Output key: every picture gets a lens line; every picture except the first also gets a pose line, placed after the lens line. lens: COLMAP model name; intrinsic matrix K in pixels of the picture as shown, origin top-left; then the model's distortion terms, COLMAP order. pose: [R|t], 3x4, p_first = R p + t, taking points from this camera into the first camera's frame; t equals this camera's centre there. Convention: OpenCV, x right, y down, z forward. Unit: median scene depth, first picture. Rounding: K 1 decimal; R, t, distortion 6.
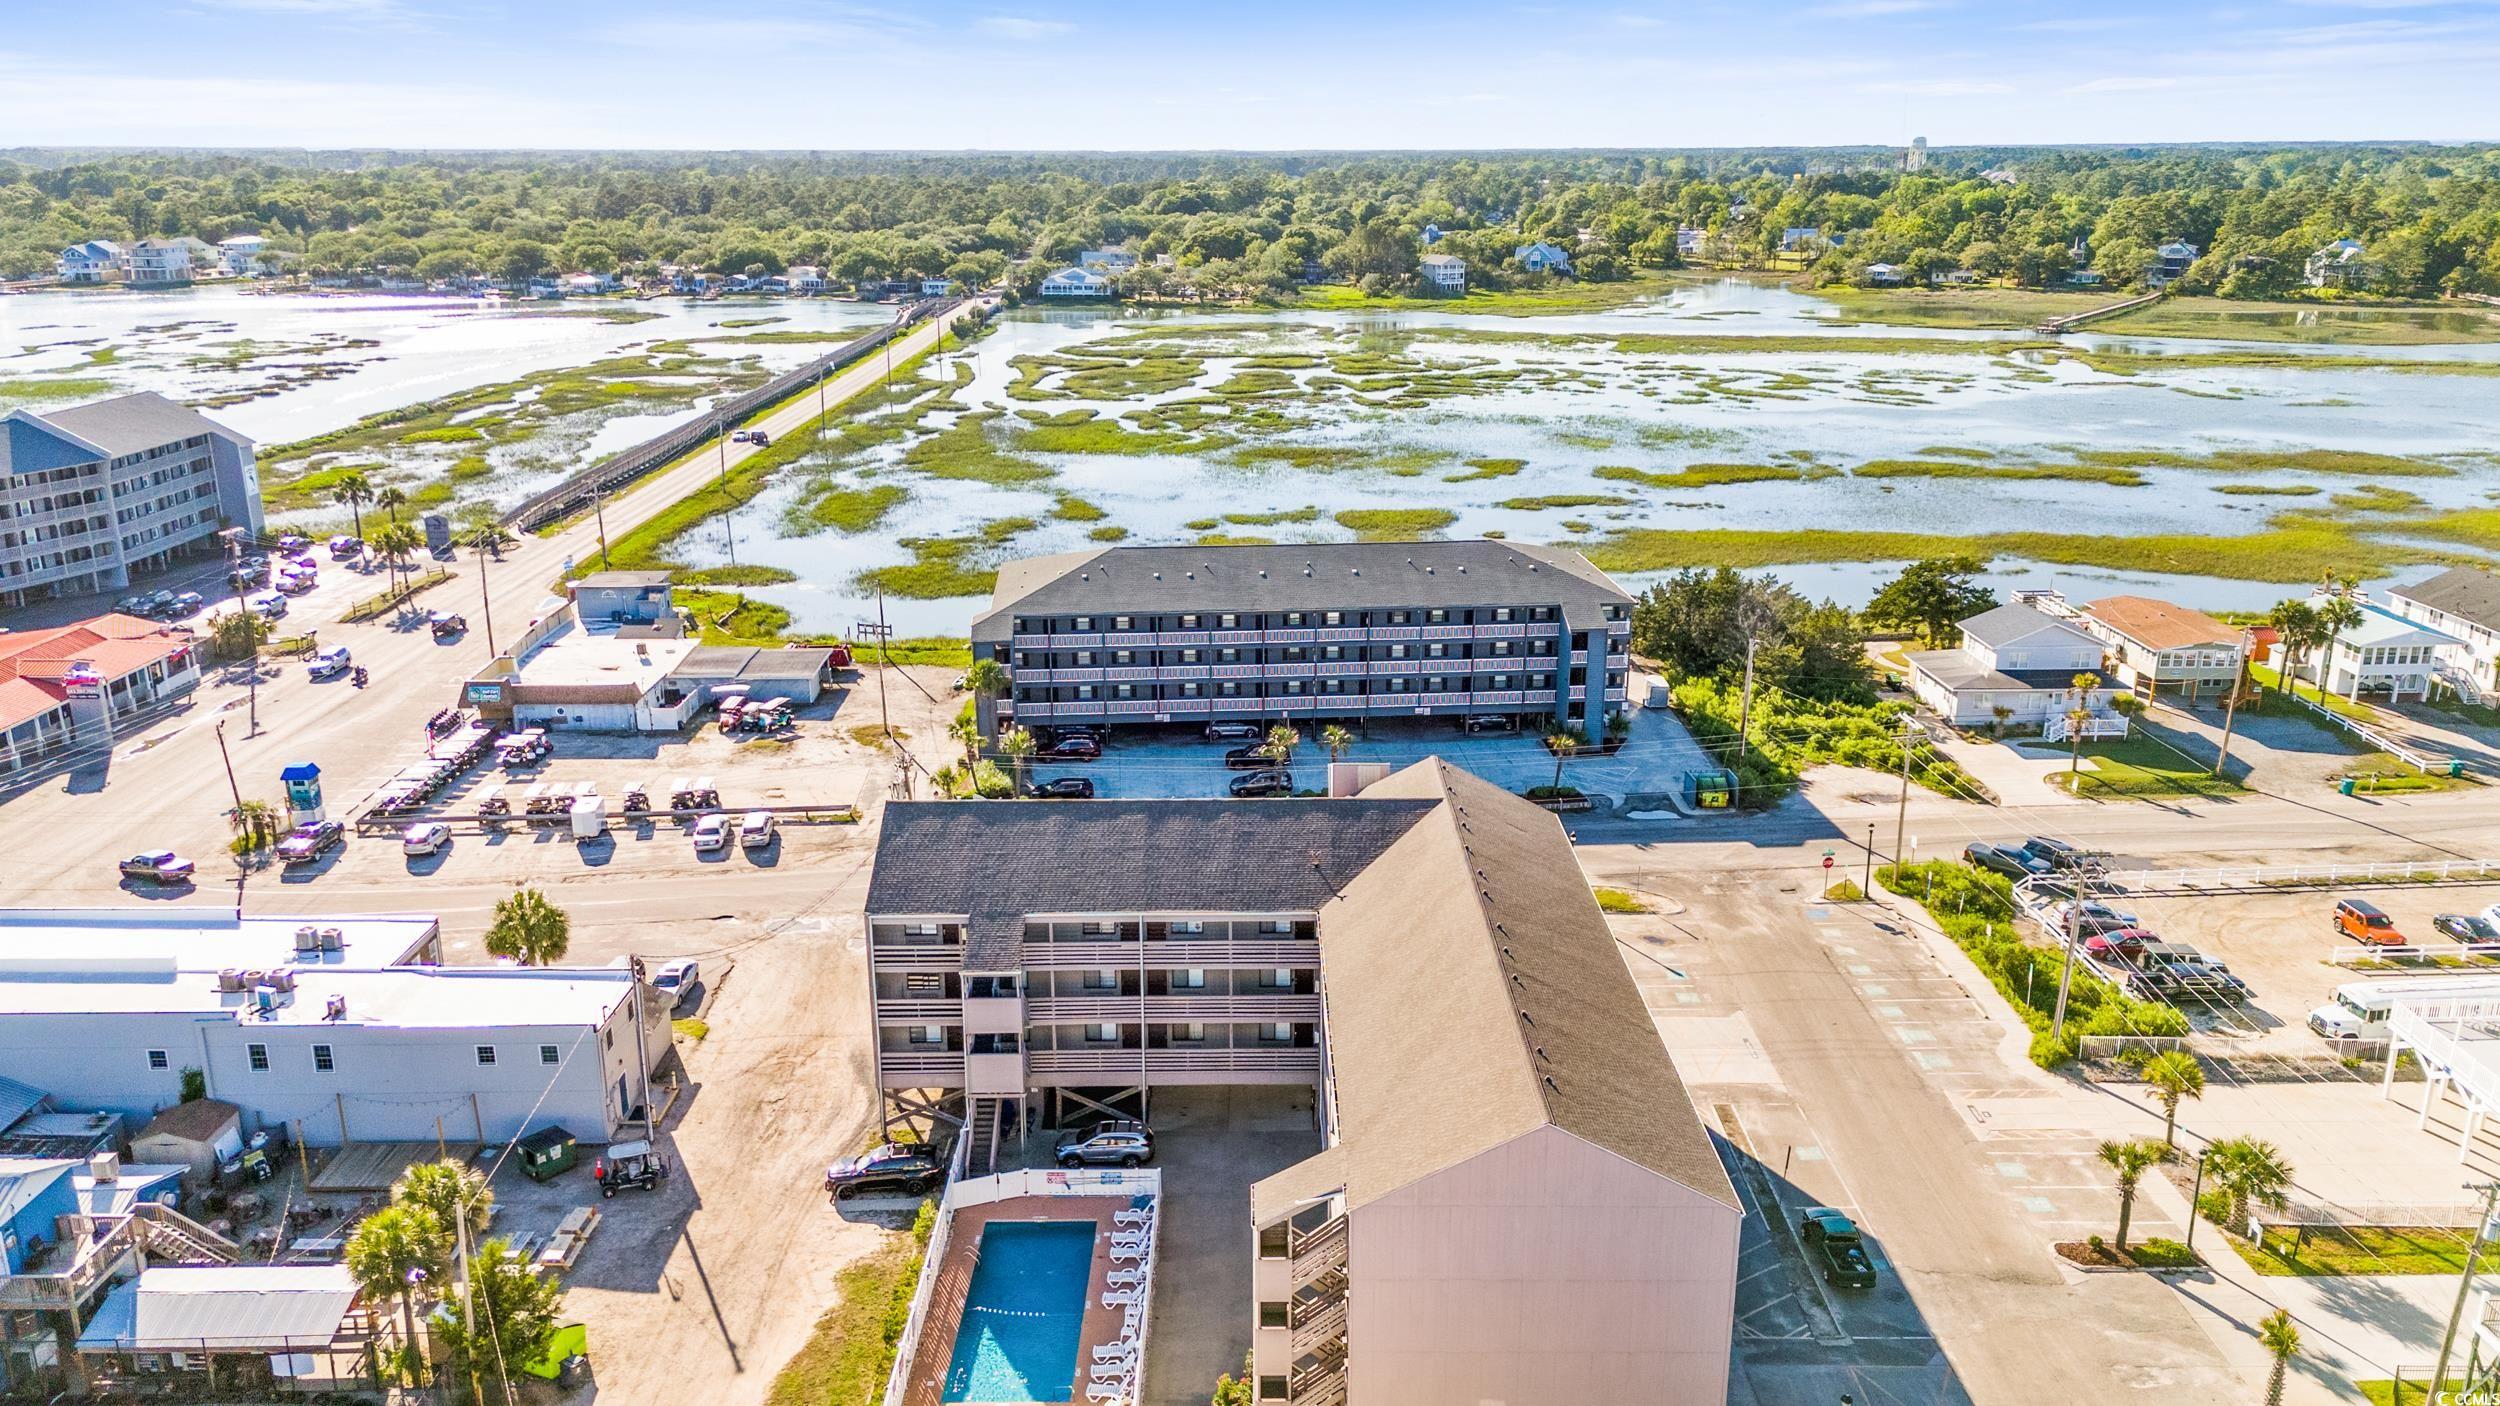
lens RADIAL K [[1829.9, 0, 1253.5], [0, 1829.9, 699.5], [0, 0, 1]] dist [0.055699, -0.031052]
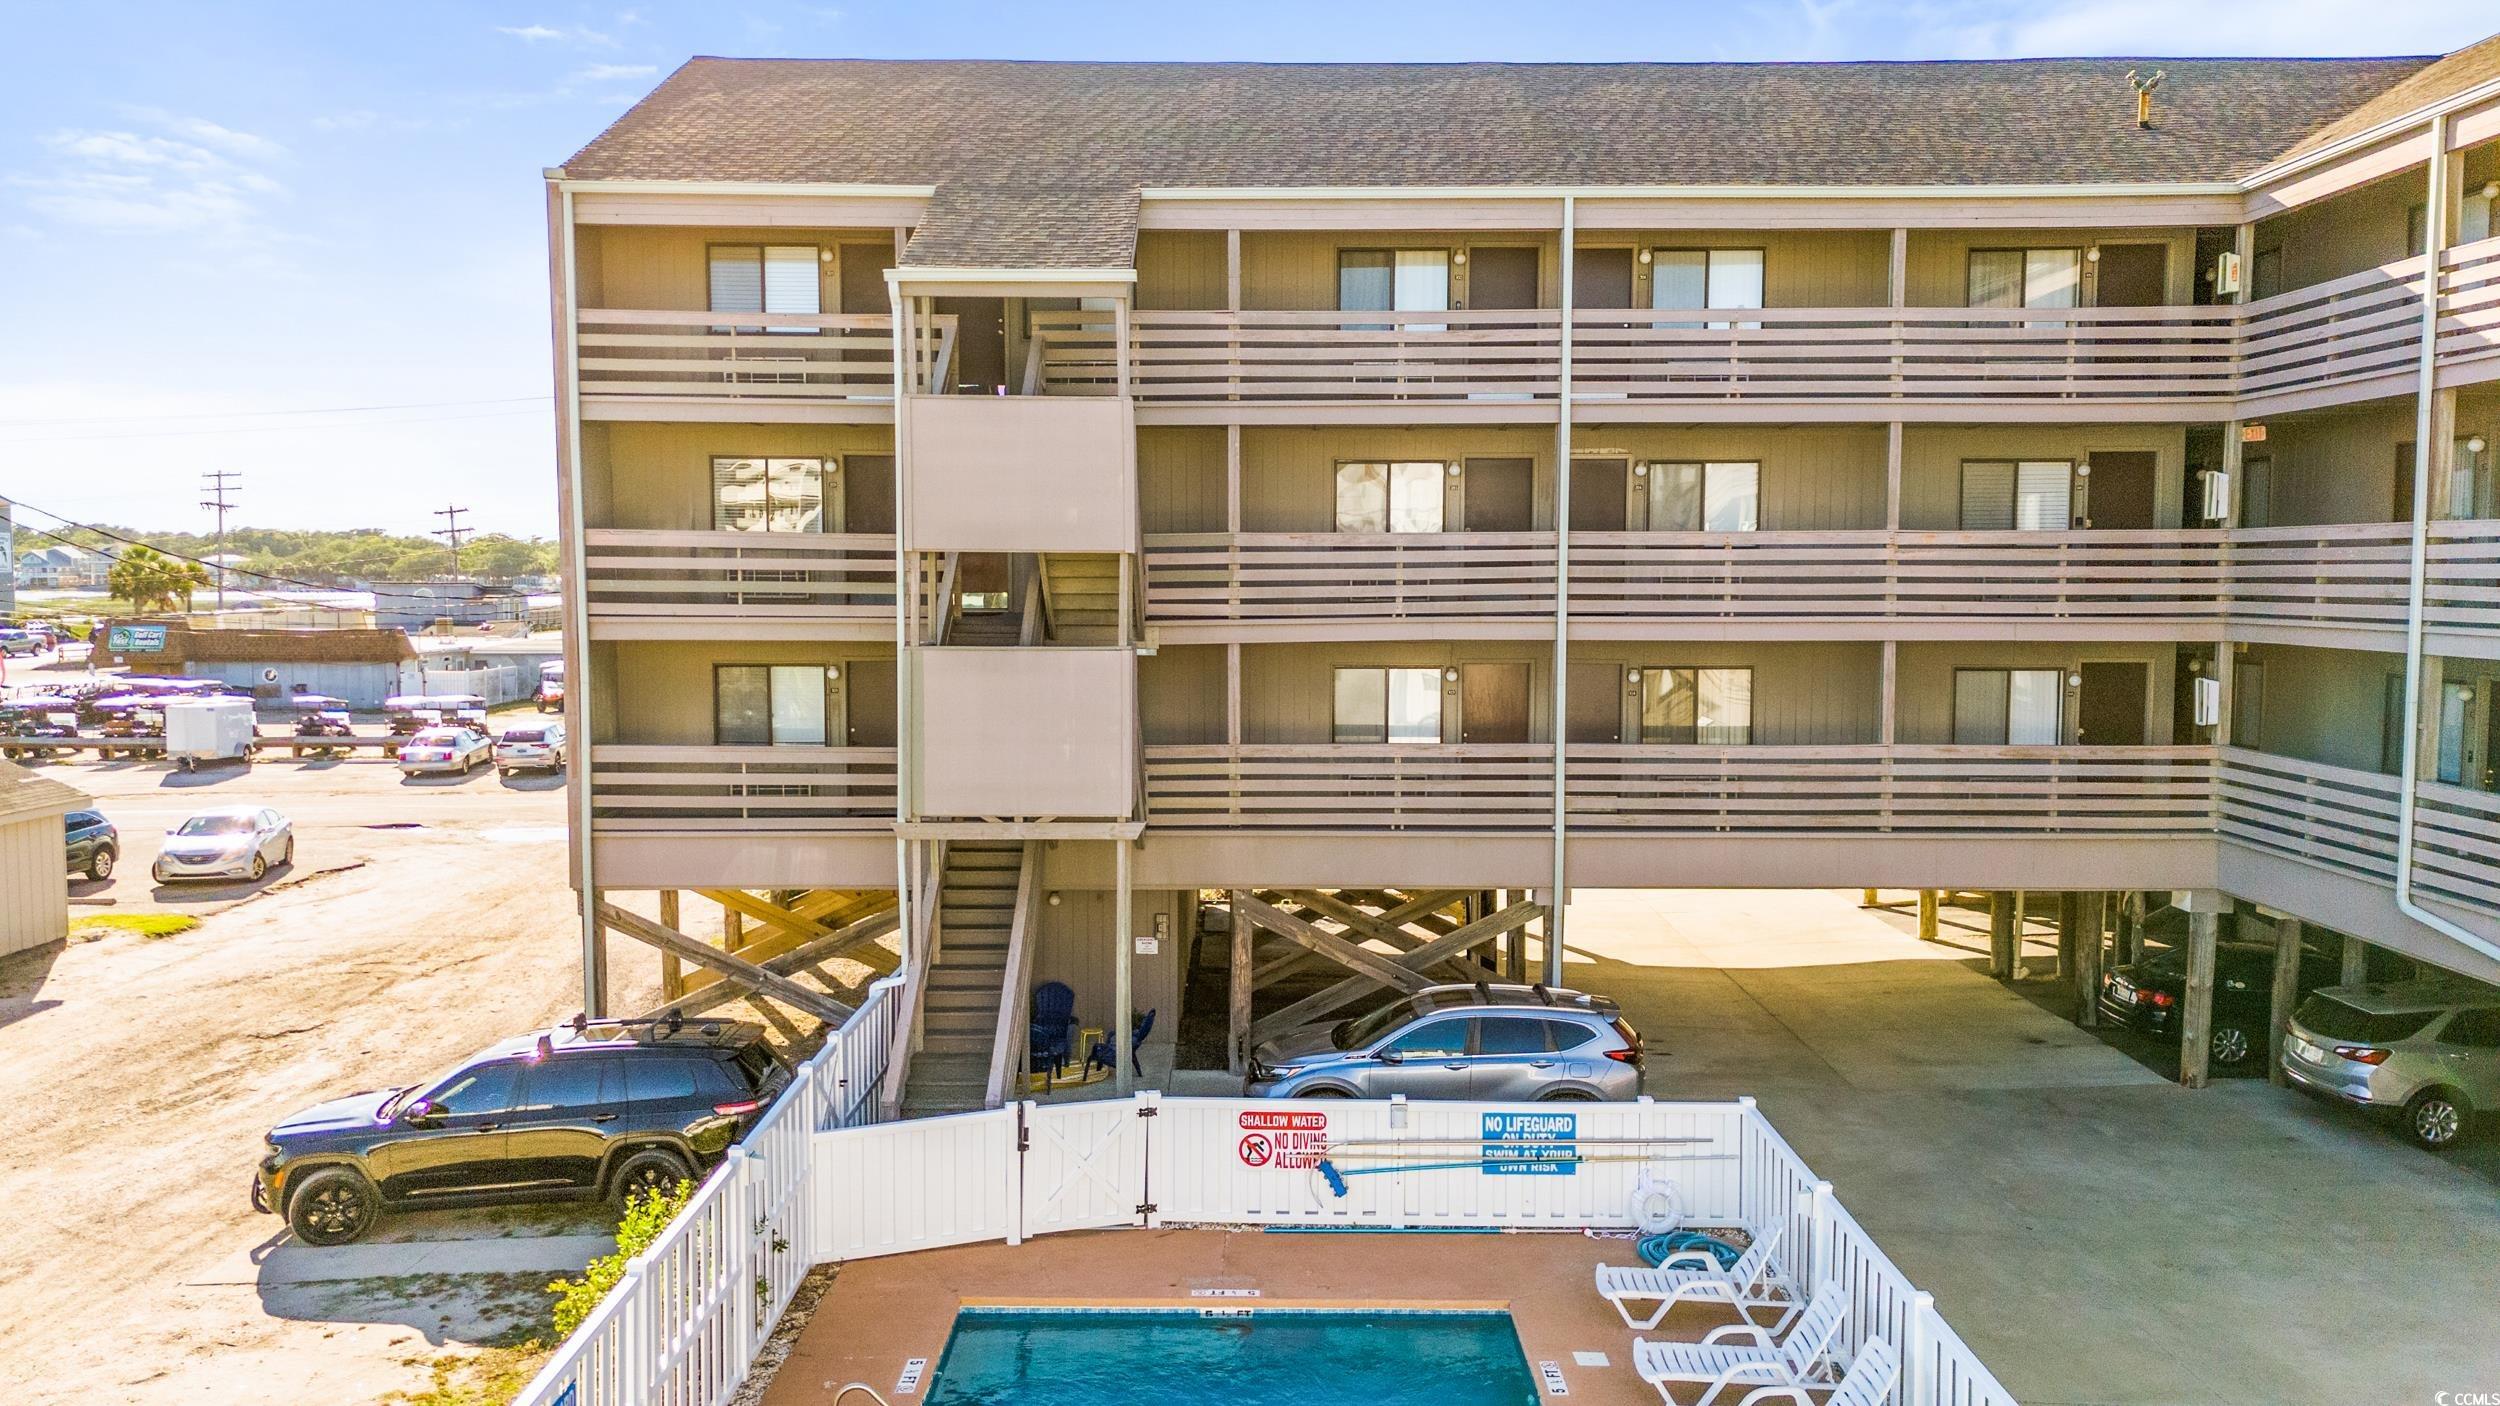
lens RADIAL K [[1829.9, 0, 1242.9], [0, 1829.9, 704.8], [0, 0, 1]] dist [0.055699, -0.031052]
pose [[0.999921, -0.005402, -0.011360, -0.109249], [0.002795, 0.975936, -0.218038, 0.256891], [0.012264, 0.217989, 0.975874, 0.769706]]
